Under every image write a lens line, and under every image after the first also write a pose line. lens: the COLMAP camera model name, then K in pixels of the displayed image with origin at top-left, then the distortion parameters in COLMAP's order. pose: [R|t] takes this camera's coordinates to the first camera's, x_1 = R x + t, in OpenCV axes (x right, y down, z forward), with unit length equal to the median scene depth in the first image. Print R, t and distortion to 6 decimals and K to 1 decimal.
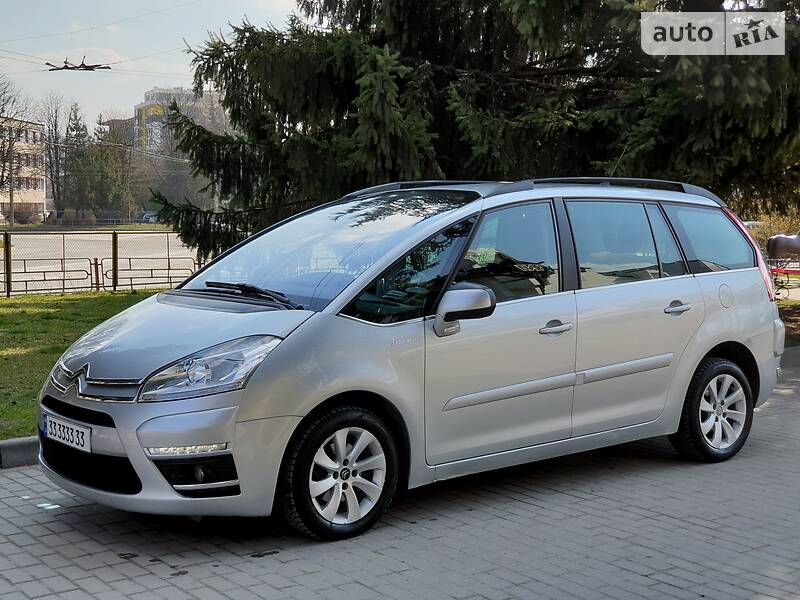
lens RADIAL K [[1204.1, 0, 370.7], [0, 1204.1, 281.4], [0, 0, 1]] dist [0.087248, -0.135885]
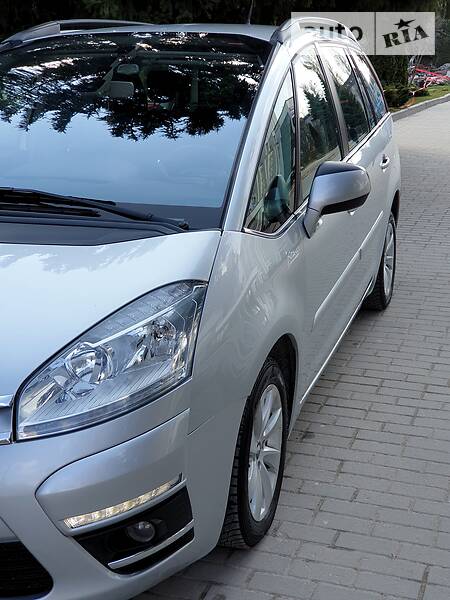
lens RADIAL K [[895.5, 0, 225.0], [0, 895.5, 300.0], [0, 0, 1]] dist [0.004361, -0.035943]
pose [[0.815696, -0.170765, 0.552701, -0.306066], [0.045647, 0.971458, 0.232777, -0.048880], [-0.576676, -0.164646, 0.800210, 0.589044]]
